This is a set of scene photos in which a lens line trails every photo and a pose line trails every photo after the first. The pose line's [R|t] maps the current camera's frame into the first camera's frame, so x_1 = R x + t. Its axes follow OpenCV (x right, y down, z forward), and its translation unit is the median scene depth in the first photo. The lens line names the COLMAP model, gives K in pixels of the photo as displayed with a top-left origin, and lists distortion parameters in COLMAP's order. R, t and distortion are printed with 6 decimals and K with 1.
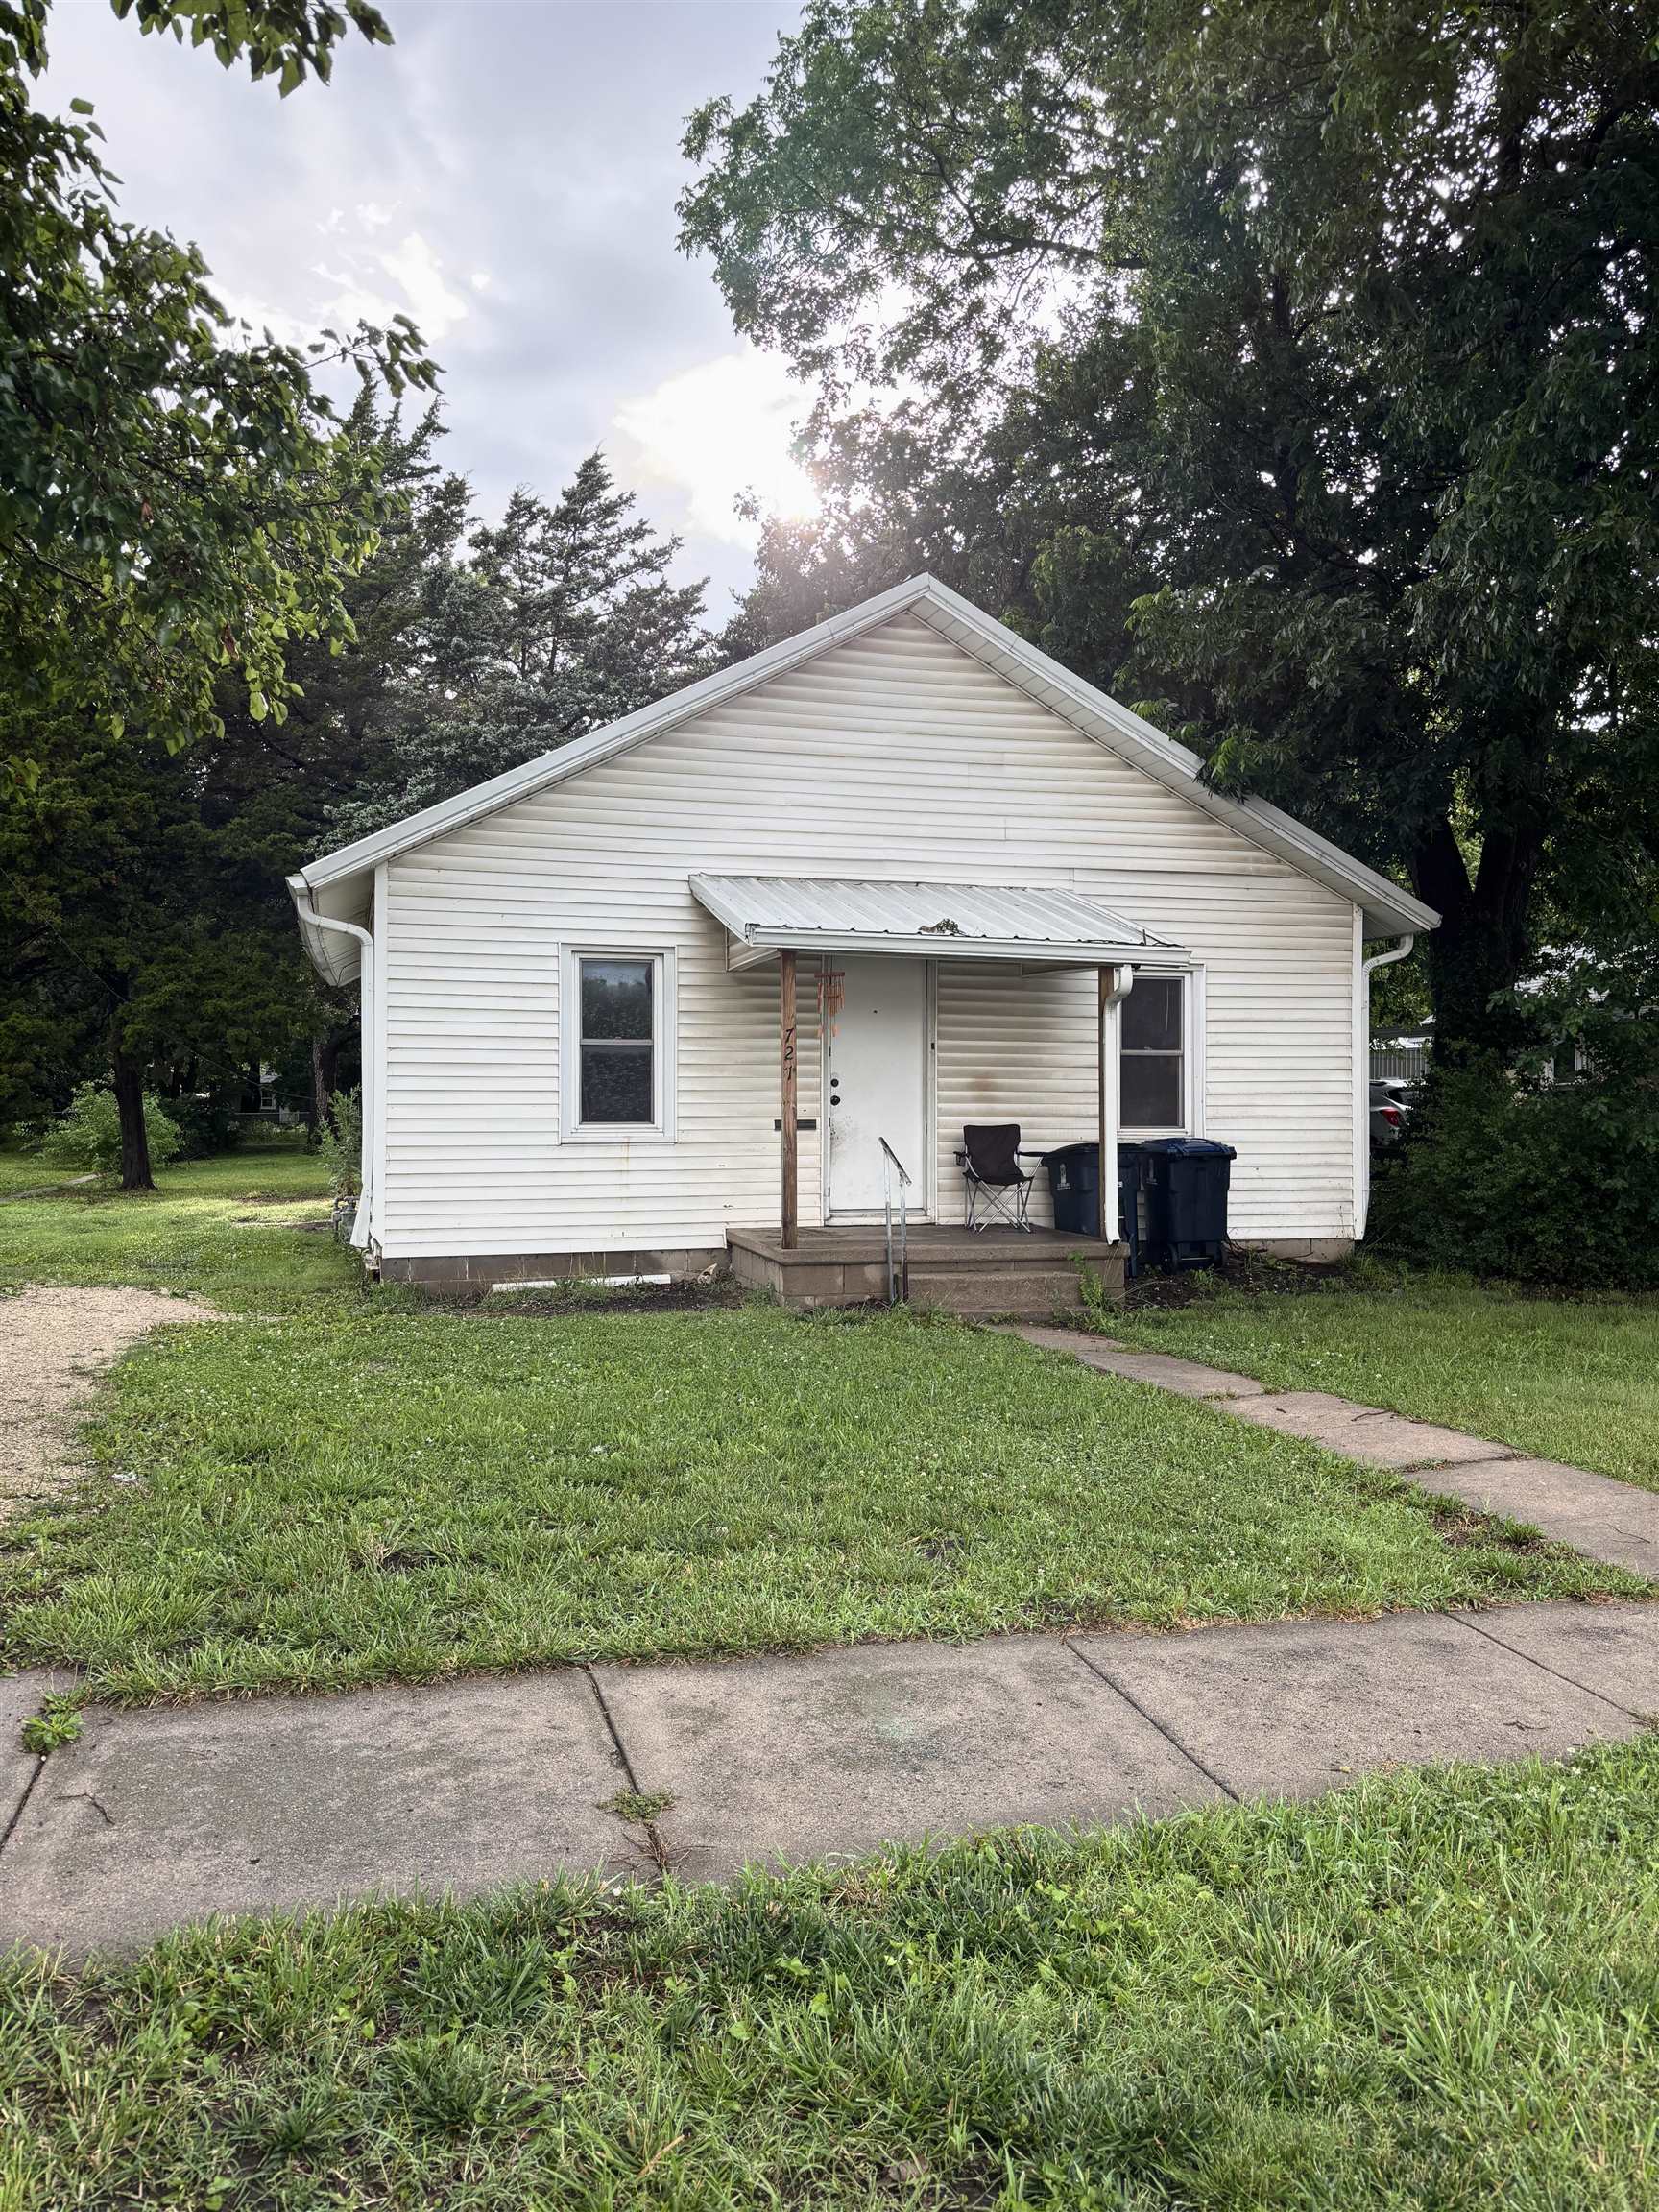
lens RADIAL K [[1694.5, 0, 829.5], [0, 1694.5, 1106.0], [0, 0, 1]] dist [0.066455, -0.078091]
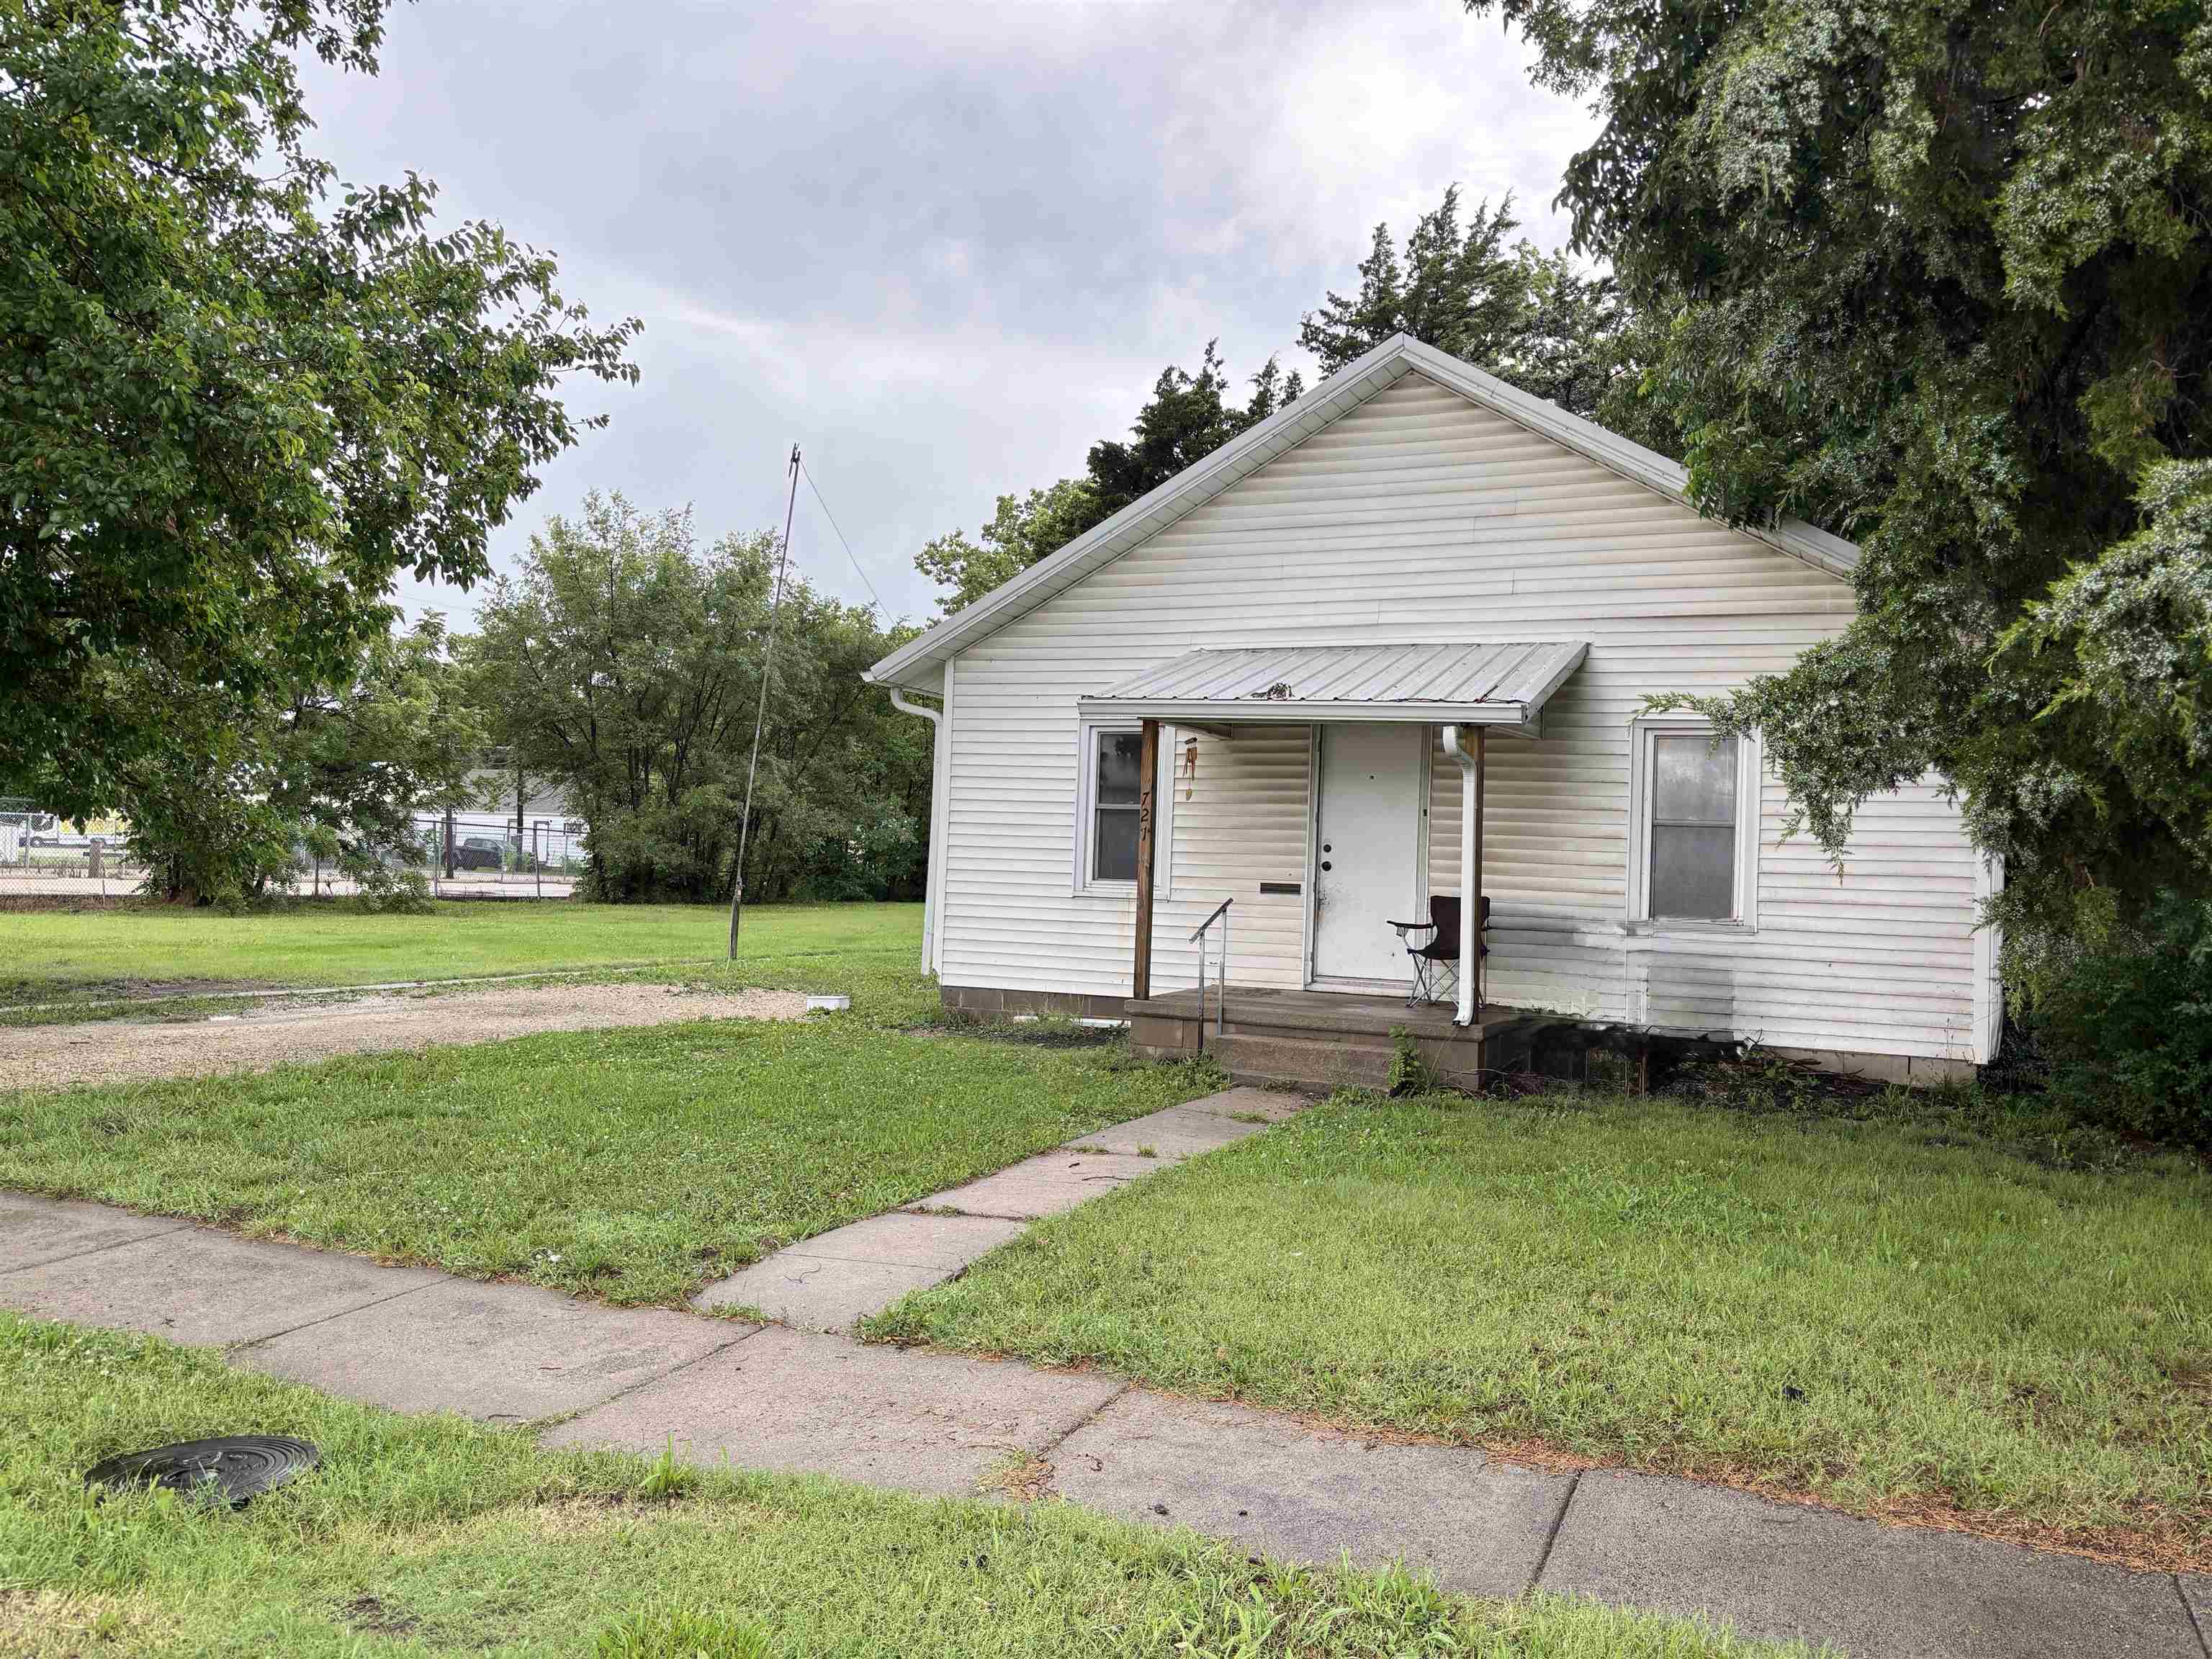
lens RADIAL K [[1694.5, 0, 1136.4], [0, 1694.5, 827.5], [0, 0, 1]] dist [0.066455, -0.078091]
pose [[0.769953, 0.012506, -0.637978, 0.571489], [-0.033111, 0.999244, -0.020374, -0.001973], [0.637241, 0.036811, 0.769785, 0.153464]]
